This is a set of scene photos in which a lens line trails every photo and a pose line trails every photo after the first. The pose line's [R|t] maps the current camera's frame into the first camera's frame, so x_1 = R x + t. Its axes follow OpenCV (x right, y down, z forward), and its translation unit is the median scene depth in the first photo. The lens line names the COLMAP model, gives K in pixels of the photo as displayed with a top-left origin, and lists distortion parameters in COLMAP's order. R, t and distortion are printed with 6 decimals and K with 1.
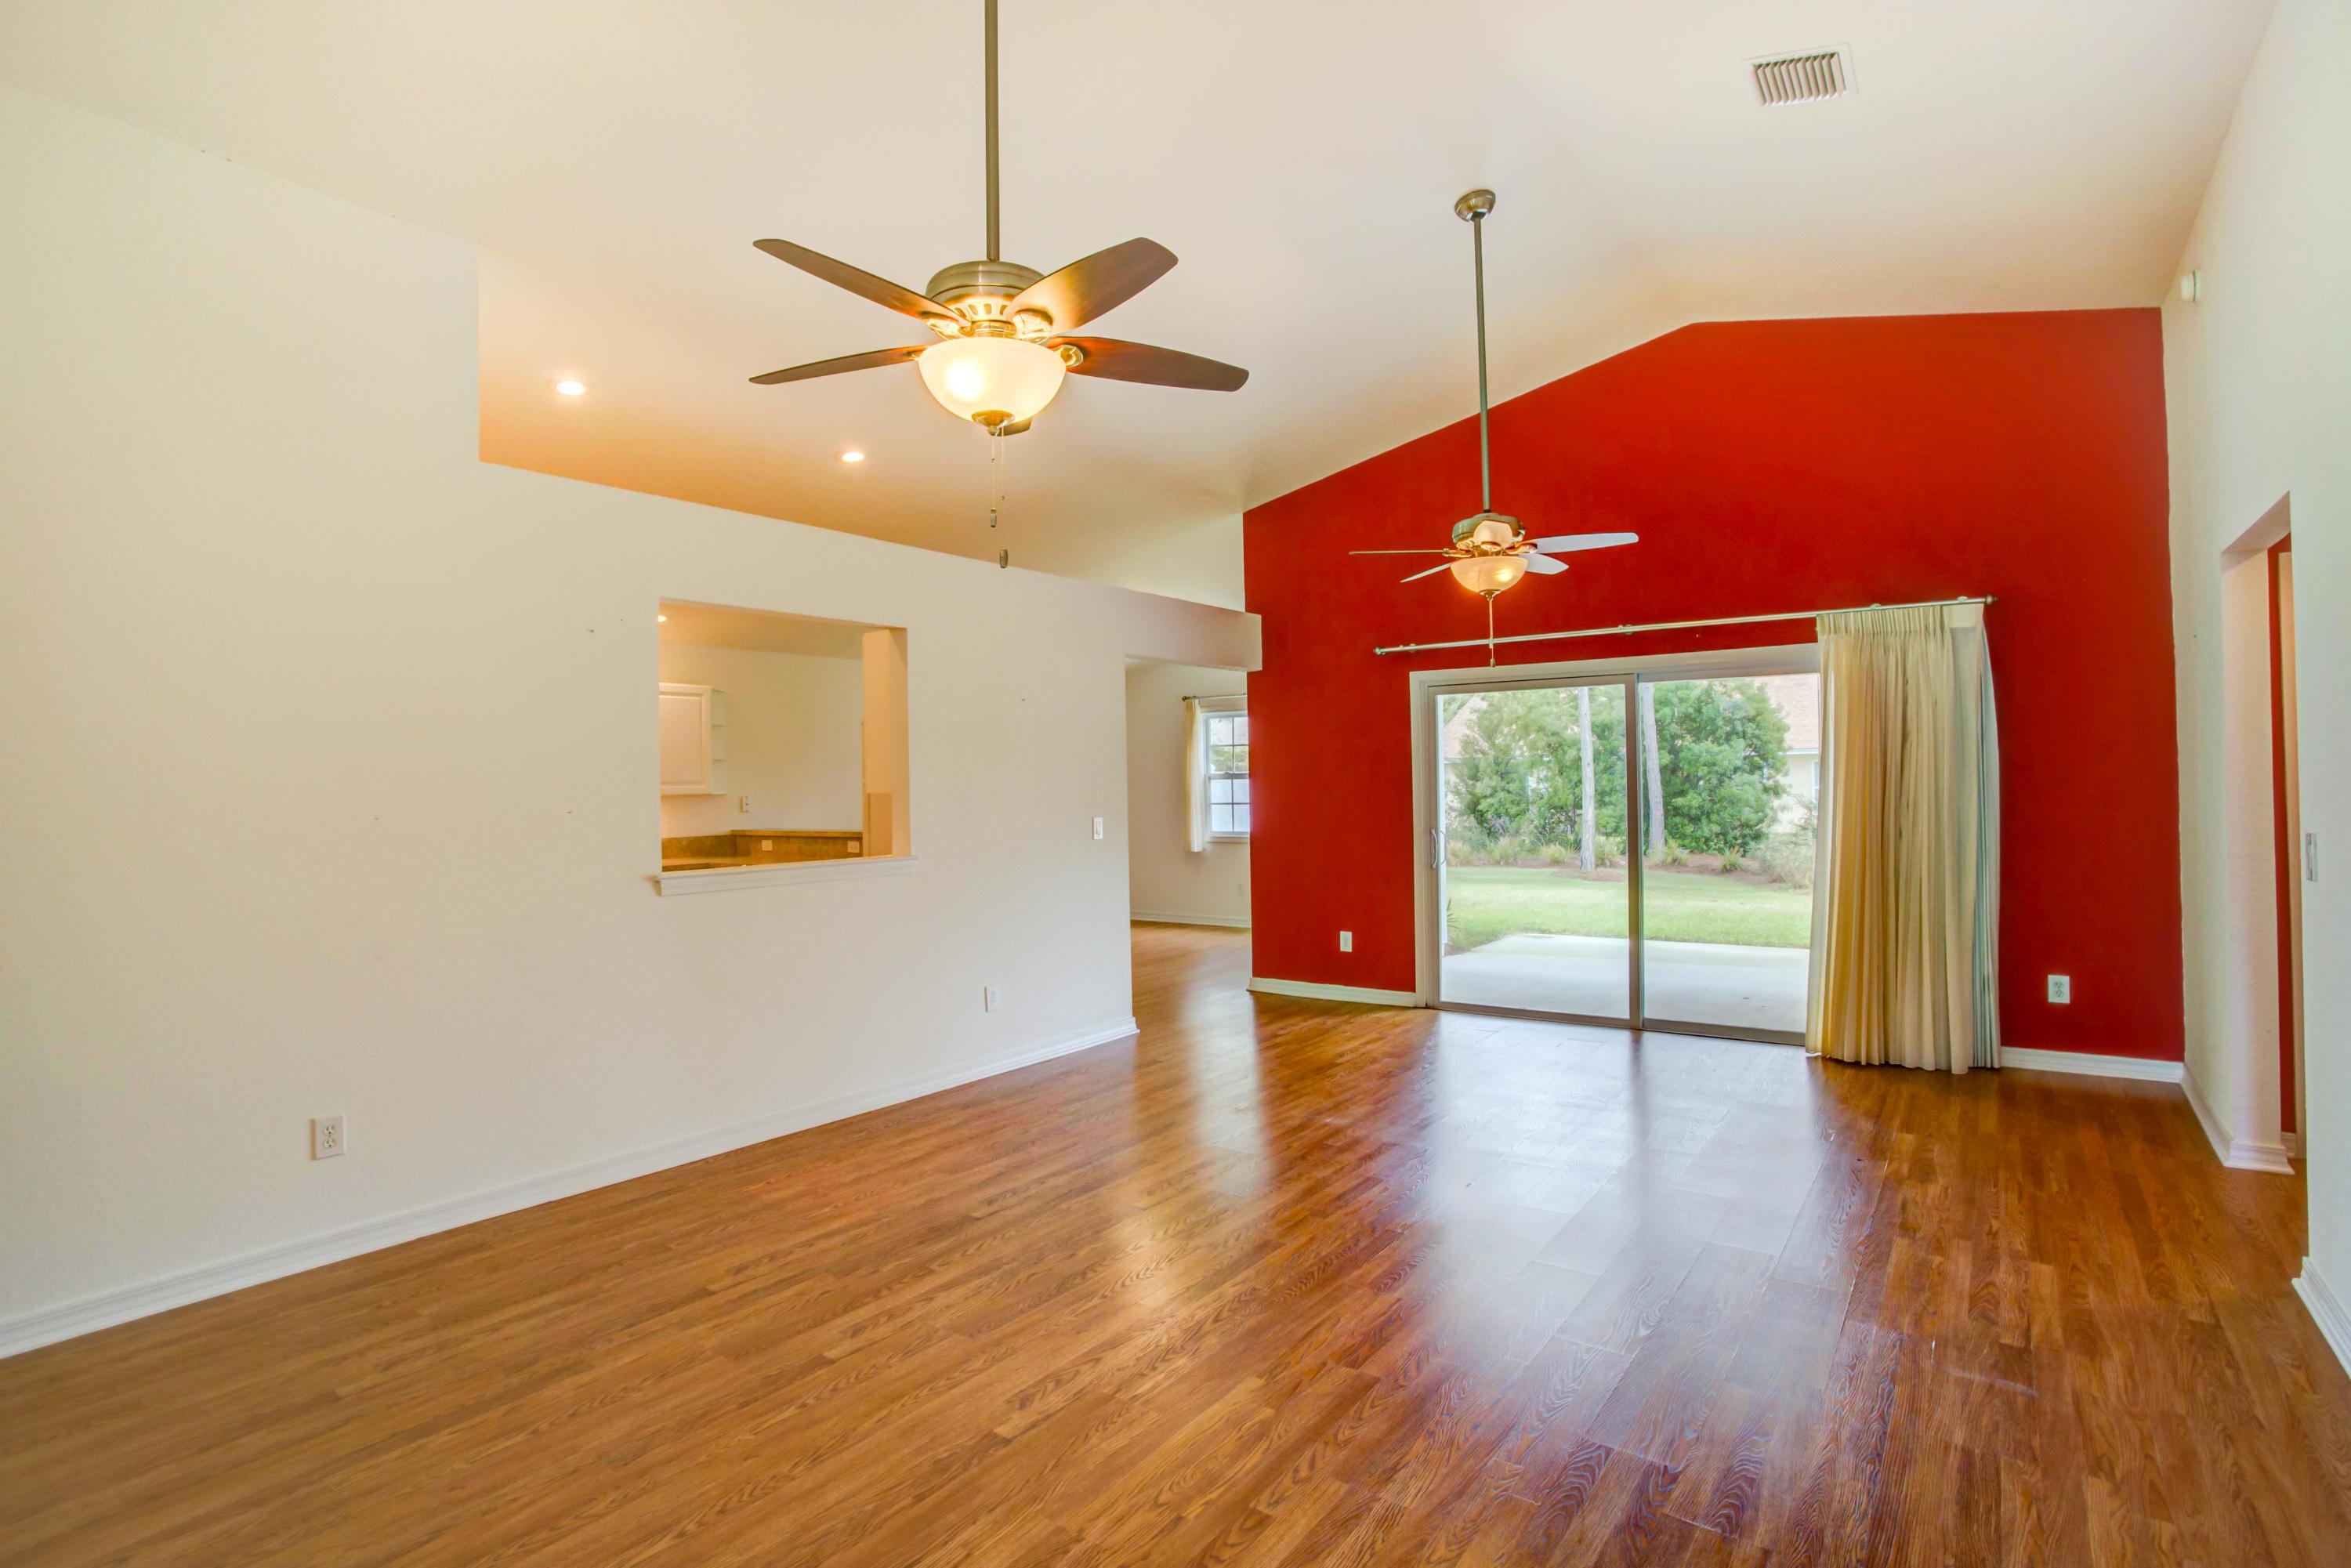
lens RADIAL K [[1151.1, 0, 1189.1], [0, 1151.1, 773.5], [0, 0, 1]] dist [-0.083832, 0.047416]
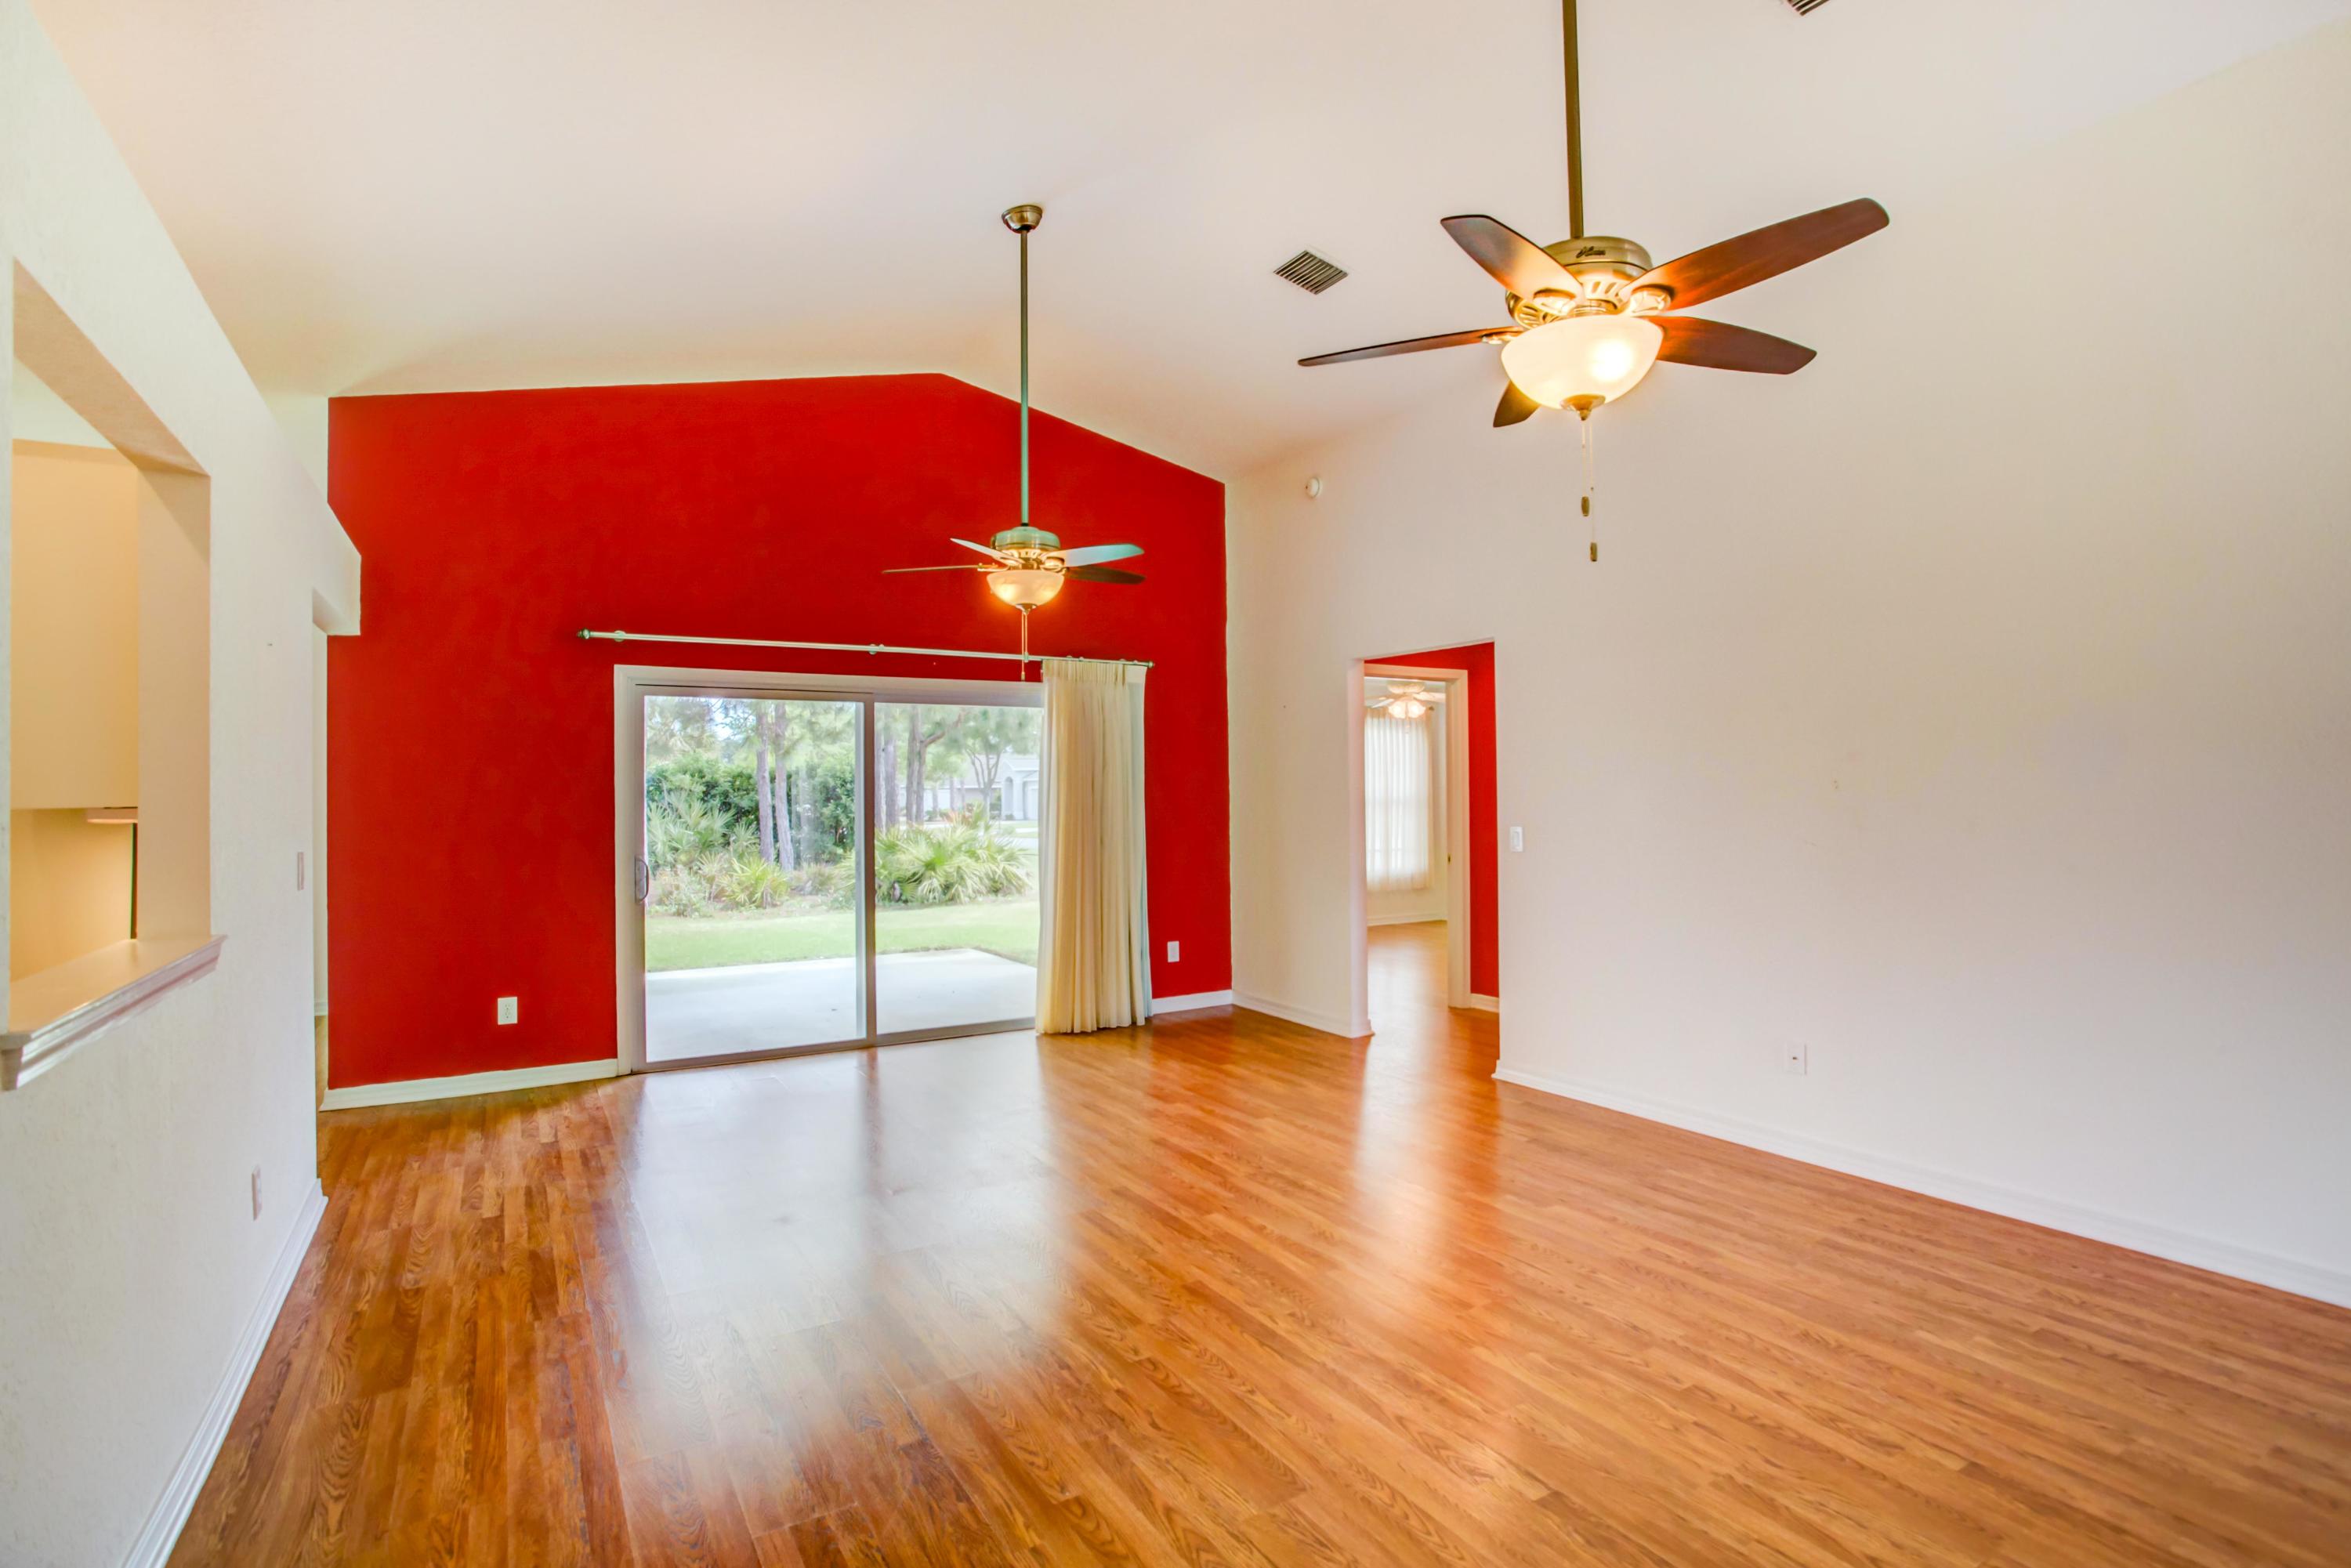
lens RADIAL K [[1149.1, 0, 1184.7], [0, 1149.1, 777.2], [0, 0, 1]] dist [-0.065689, 0.031981]
pose [[0.383539, 0.025547, 0.923171, -0.523485], [-0.004763, 0.999659, -0.025684, 0.013629], [-0.923512, 0.005454, 0.383530, 0.423339]]
